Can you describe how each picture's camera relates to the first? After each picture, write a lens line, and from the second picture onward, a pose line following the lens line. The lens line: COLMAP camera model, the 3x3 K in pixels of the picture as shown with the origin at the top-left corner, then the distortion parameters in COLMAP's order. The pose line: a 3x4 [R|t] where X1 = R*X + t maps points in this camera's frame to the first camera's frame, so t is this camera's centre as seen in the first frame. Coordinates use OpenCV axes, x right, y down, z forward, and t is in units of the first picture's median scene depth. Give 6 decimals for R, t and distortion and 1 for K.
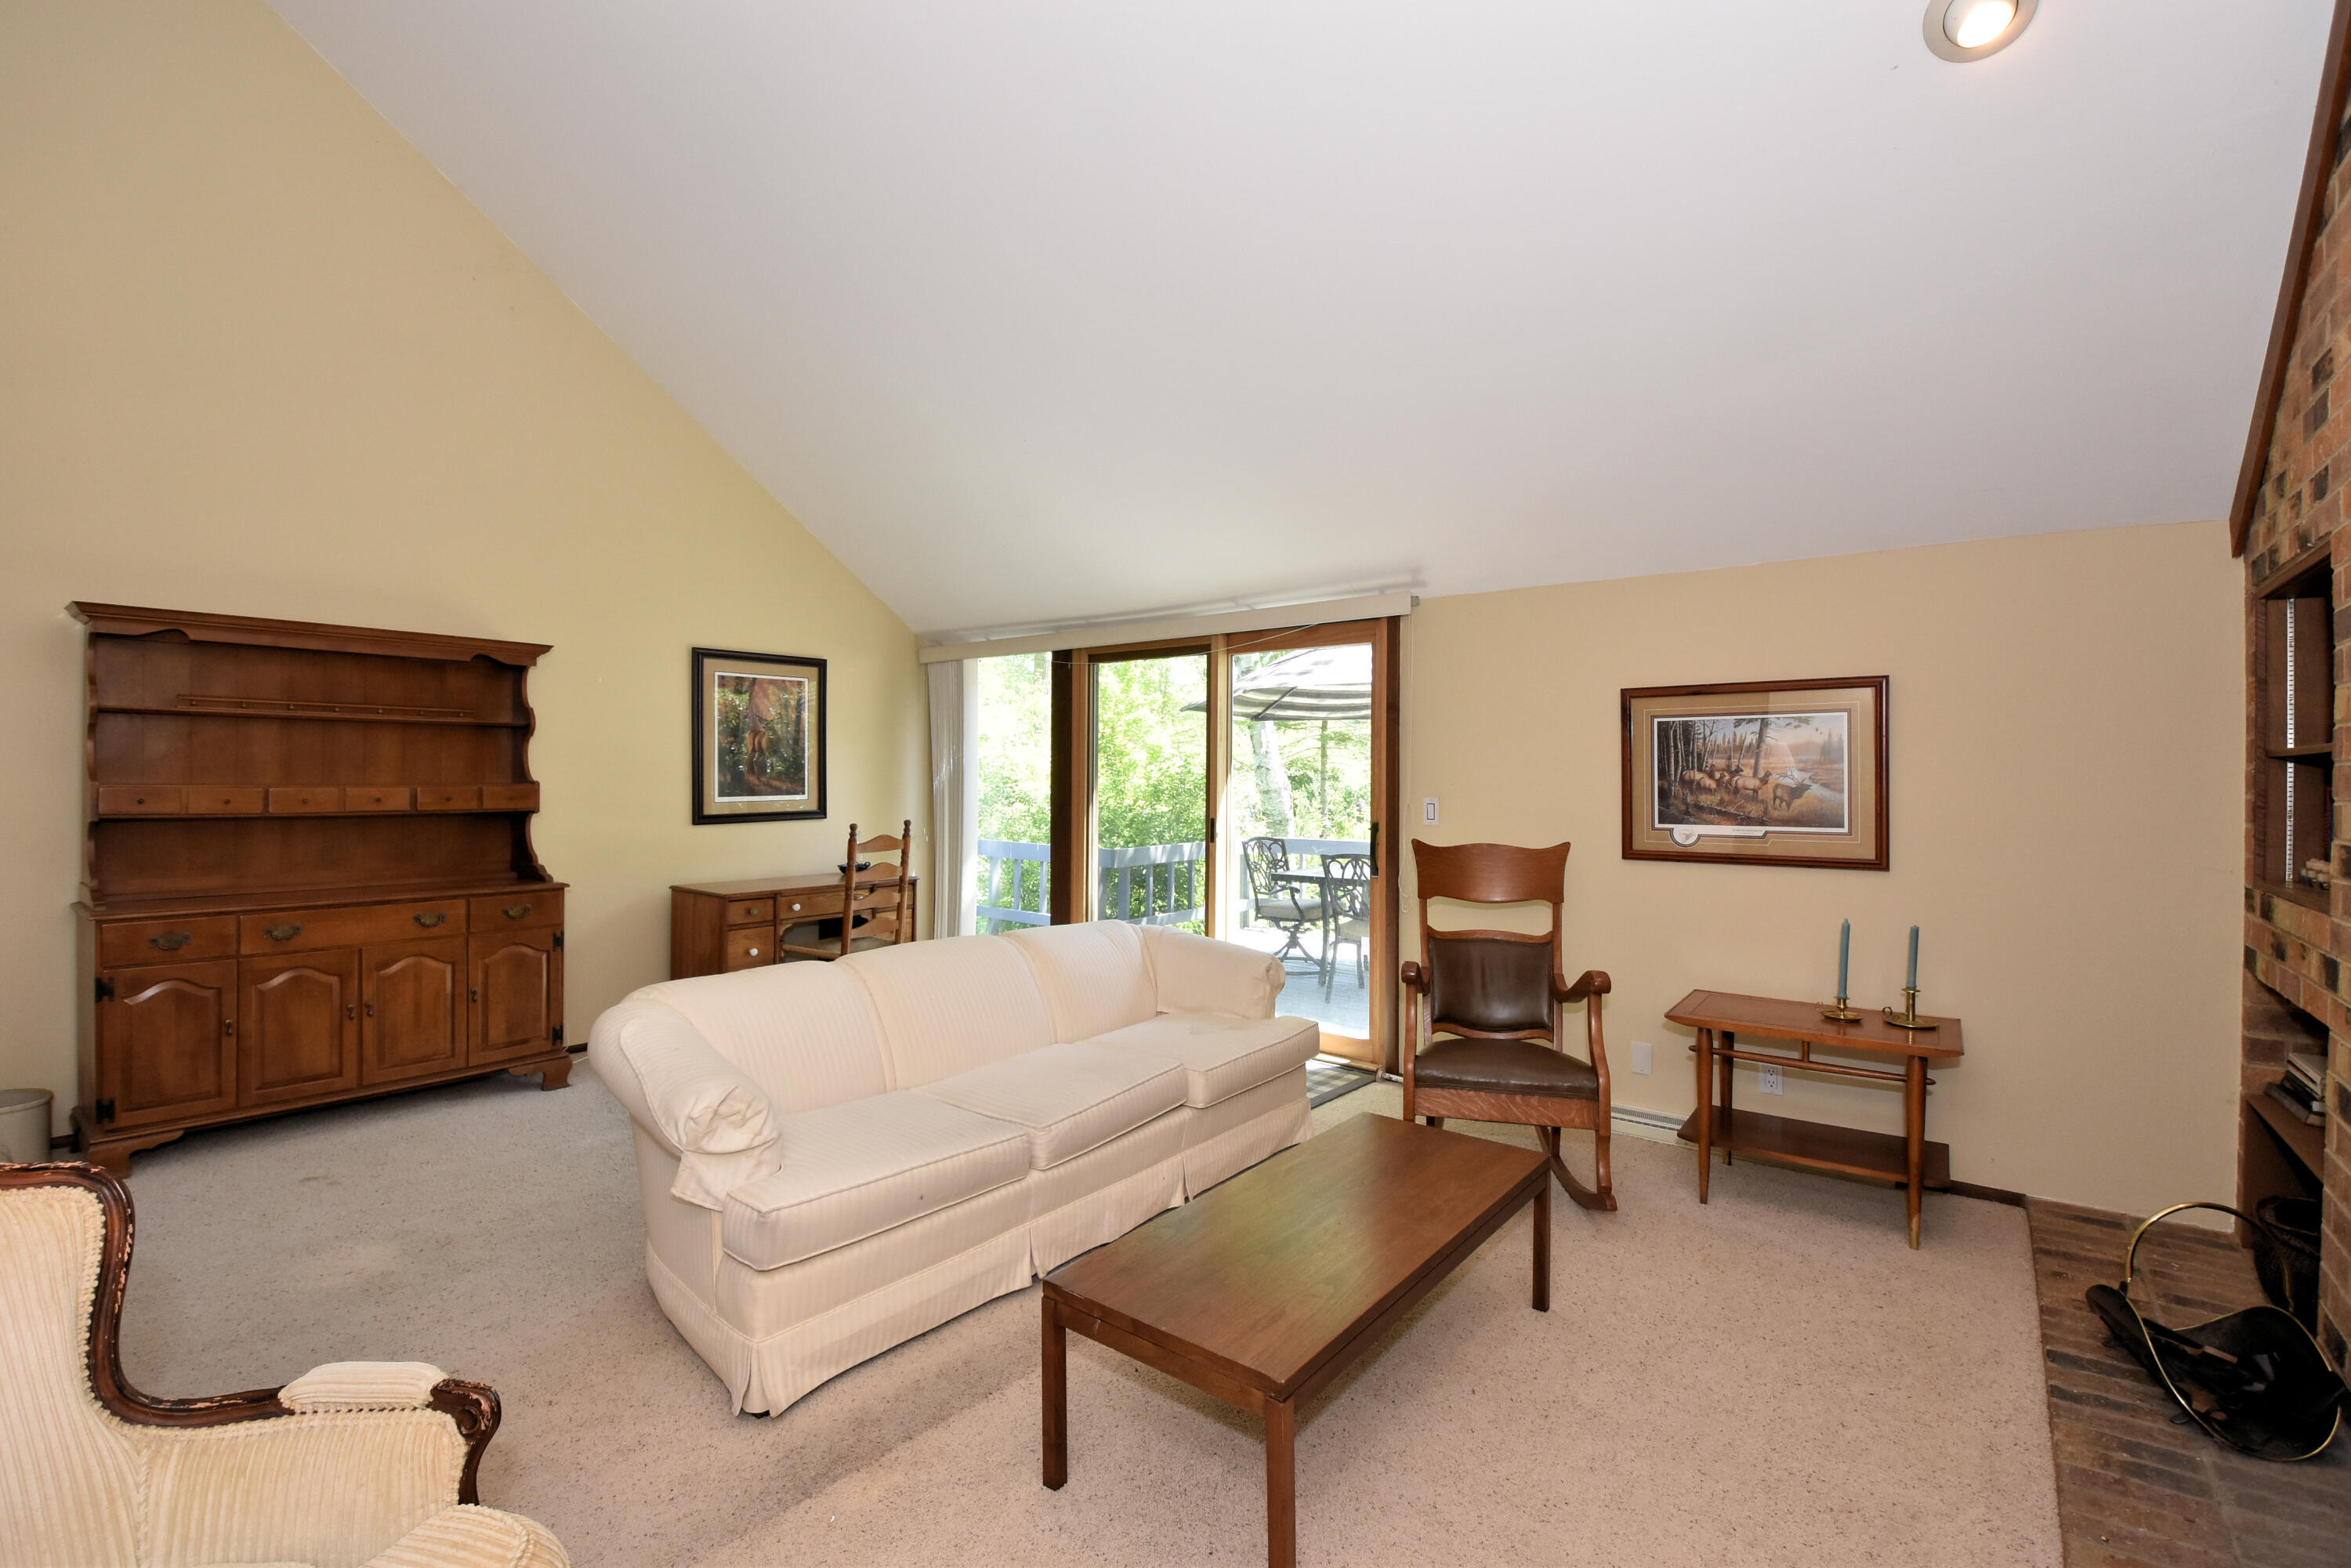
lens RADIAL K [[1038.9, 0, 1175.9], [0, 1038.9, 765.0], [0, 0, 1]] dist [-0.010791, -0.003342]
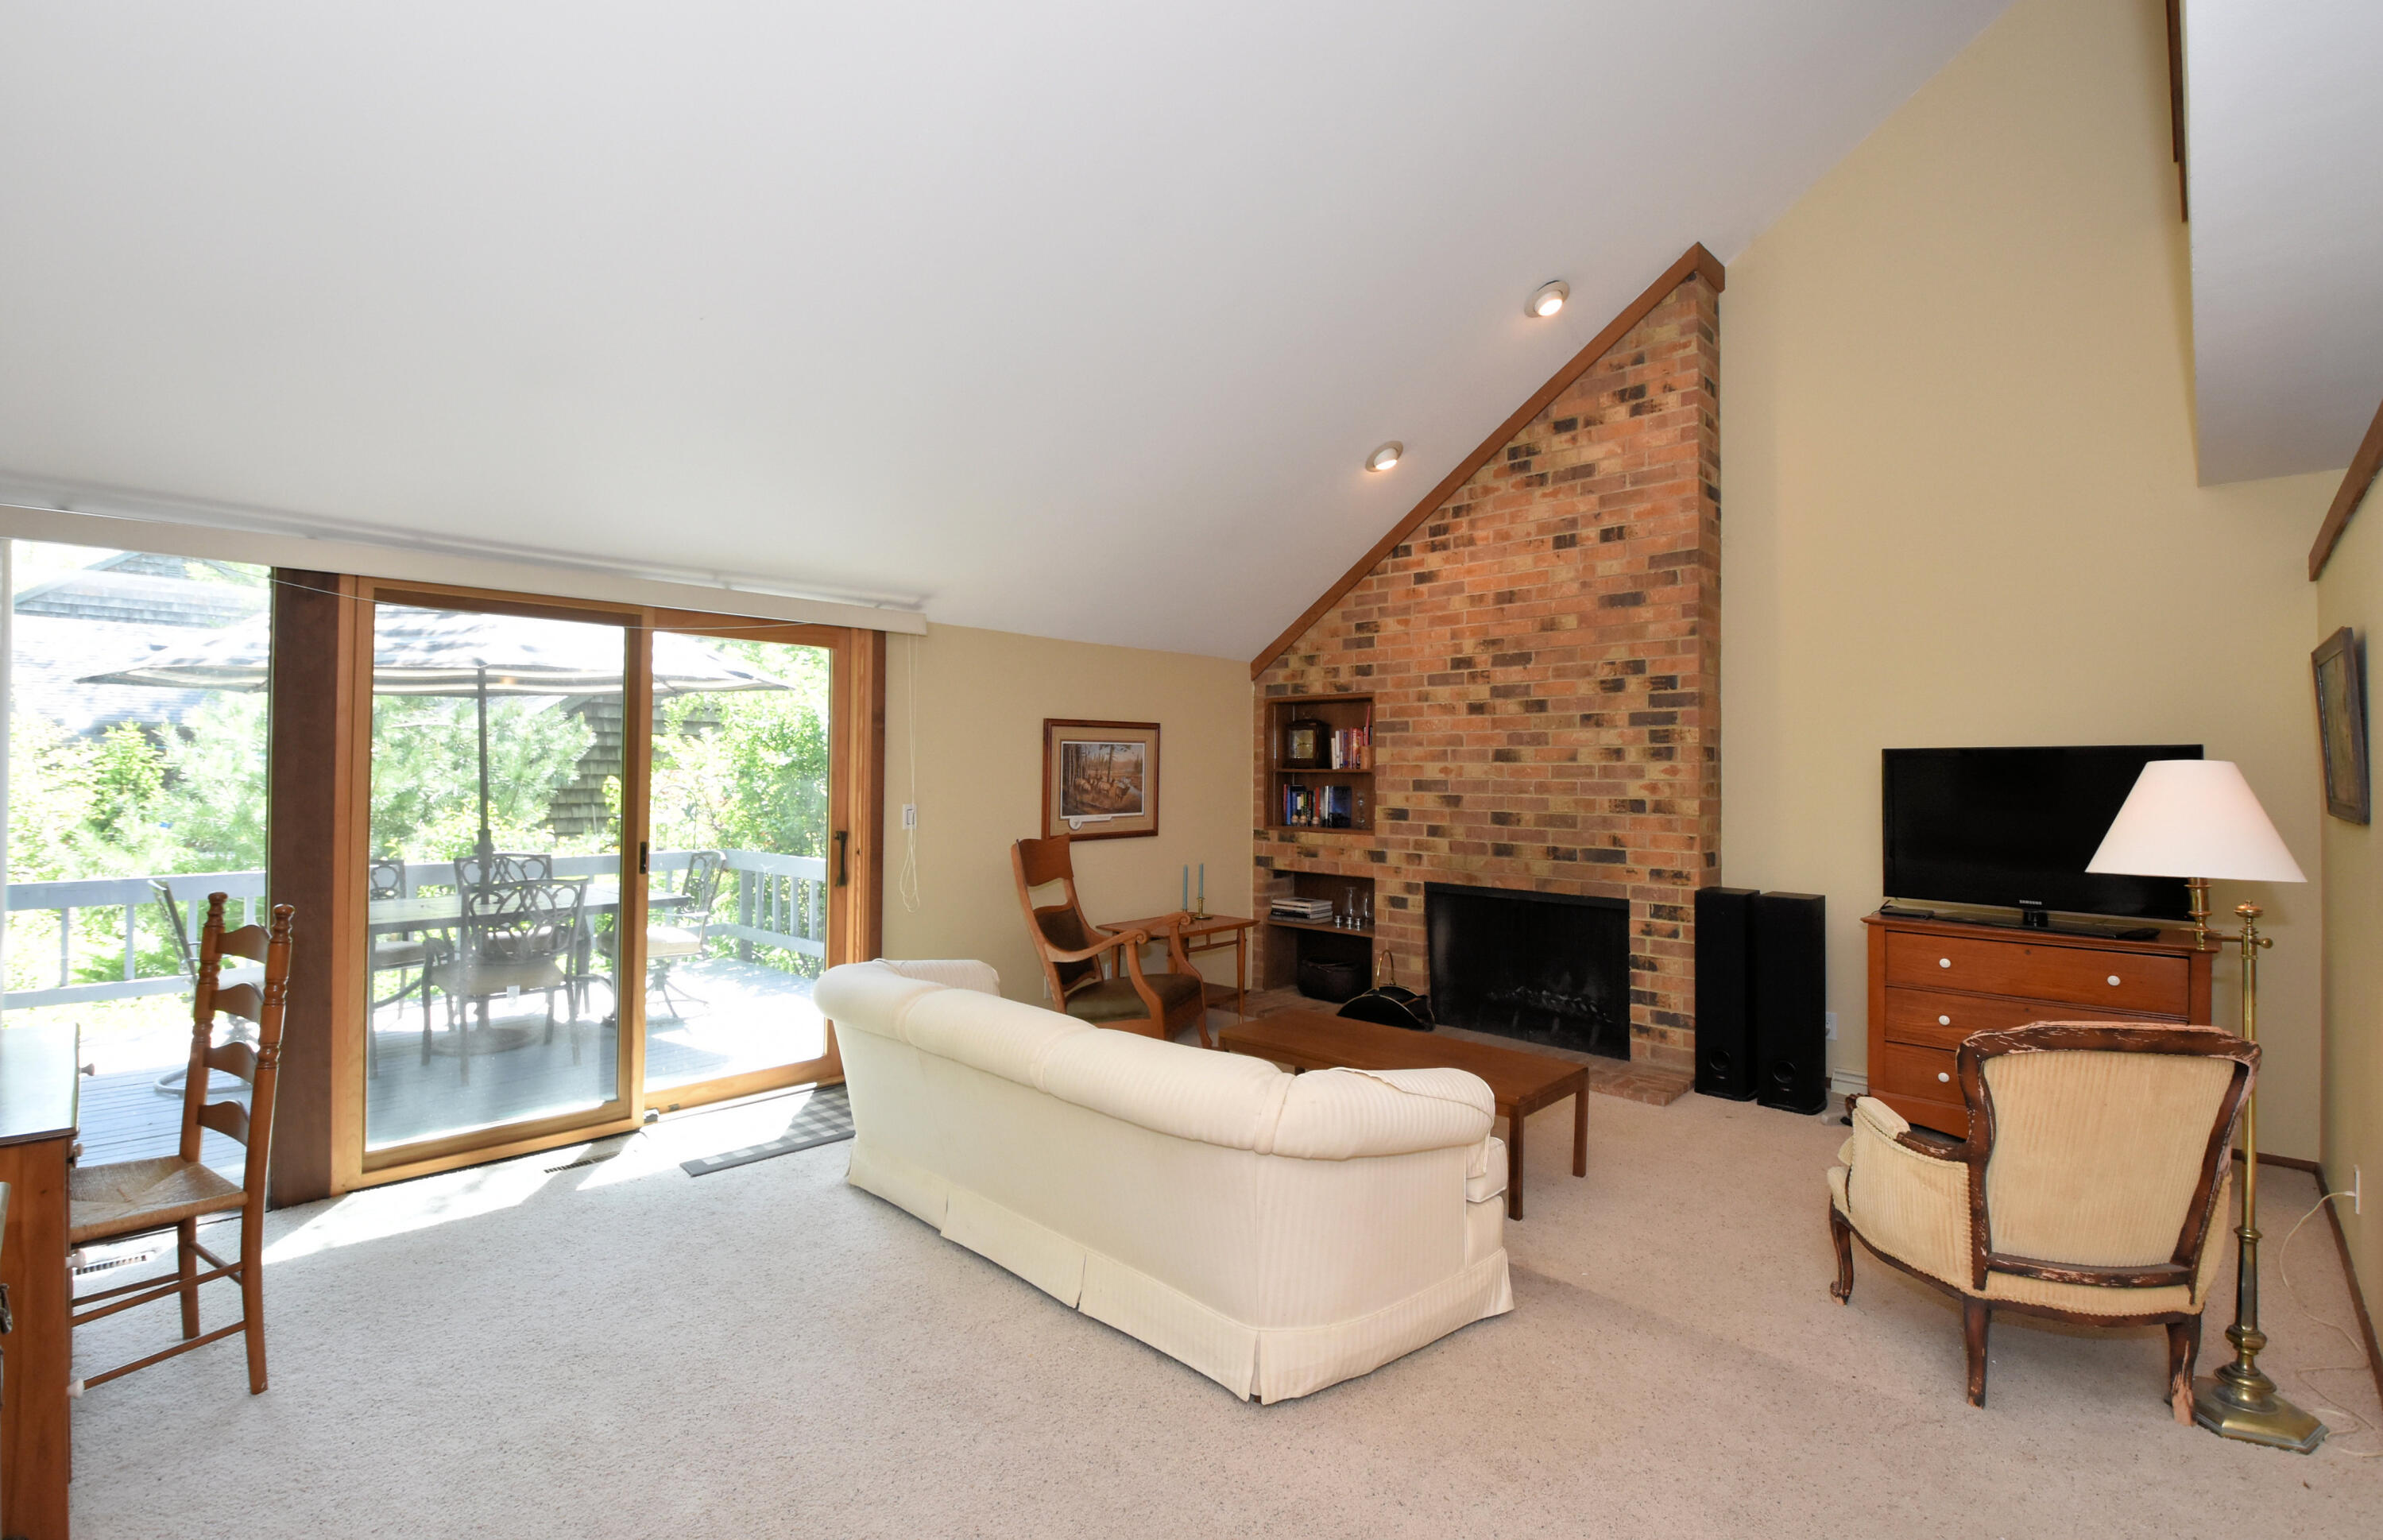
lens RADIAL K [[1061.0, 0, 1176.7], [0, 1061.0, 755.4], [0, 0, 1]] dist [-0.004635, -0.011595]
pose [[0.094764, 0.006922, 0.995476, -0.938082], [-0.016344, 0.999852, -0.005396, -0.019911], [-0.995366, -0.015758, 0.094863, 0.699256]]
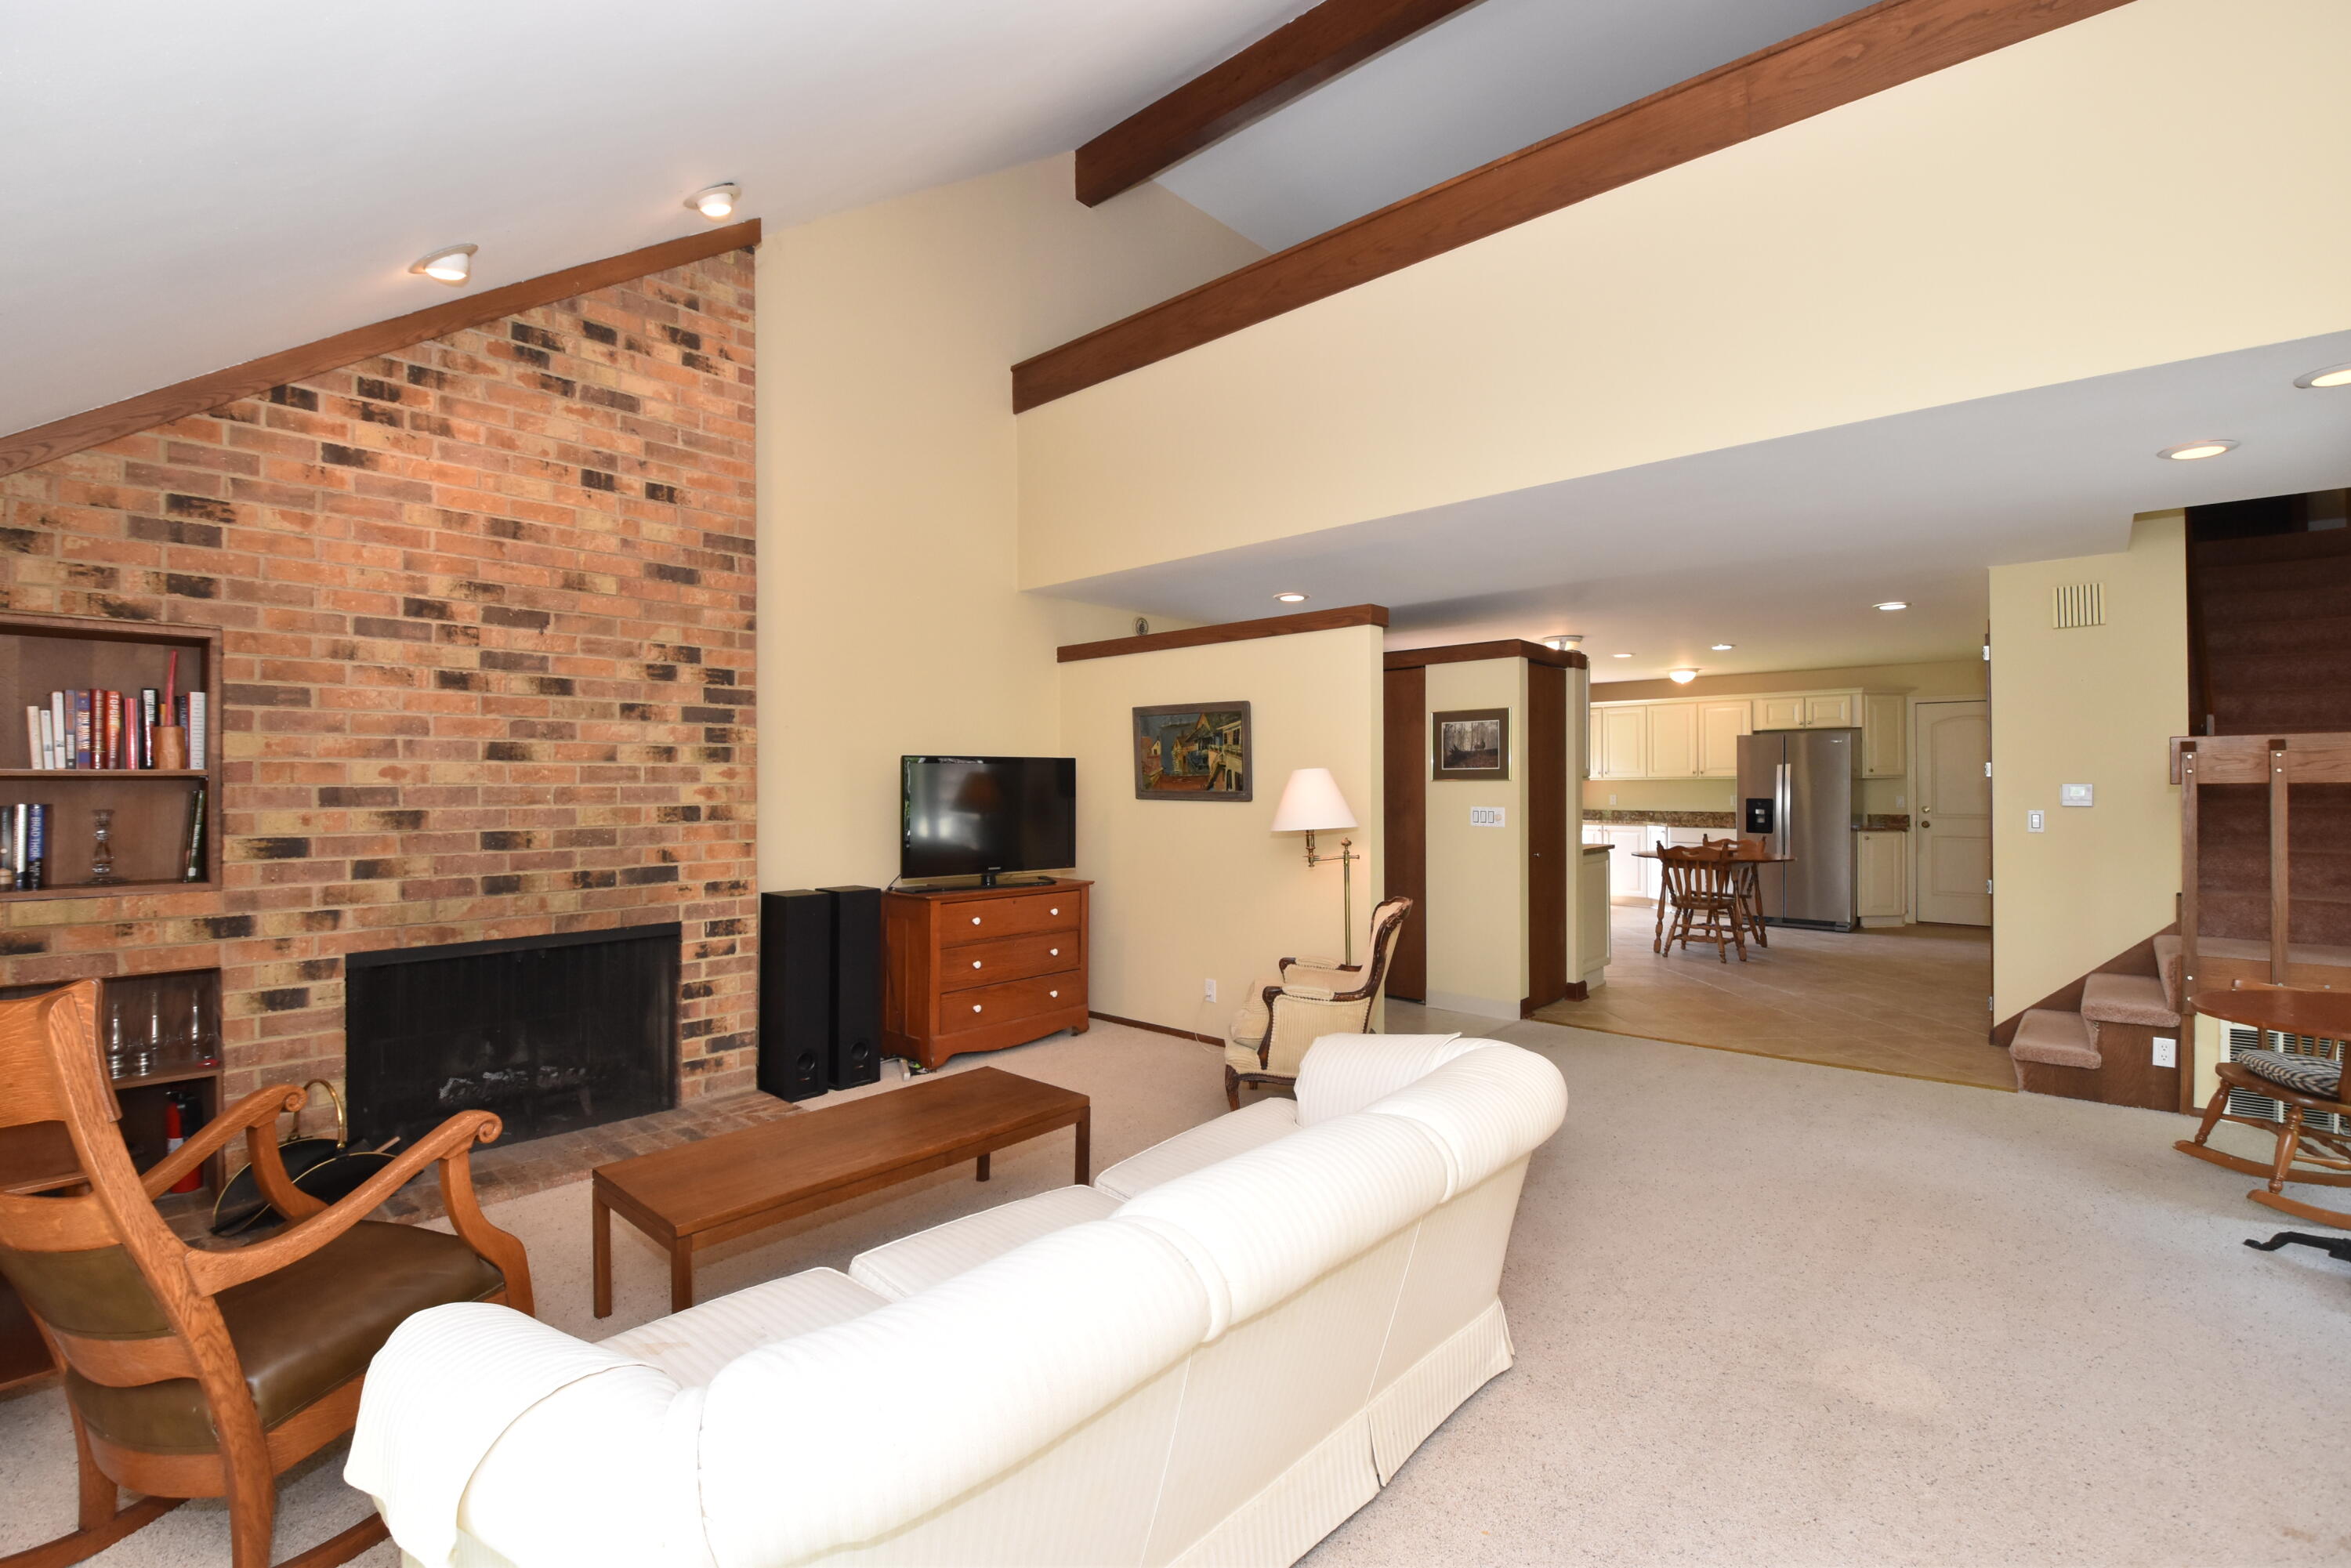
lens RADIAL K [[1038.9, 0, 1176.1], [0, 1038.9, 776.9], [0, 0, 1]] dist [-0.010791, -0.003342]
pose [[-0.997402, -0.008563, 0.071532, -0.190070], [-0.009634, 0.999846, -0.014637, -0.002107], [-0.071395, -0.015288, -0.997331, 1.332863]]
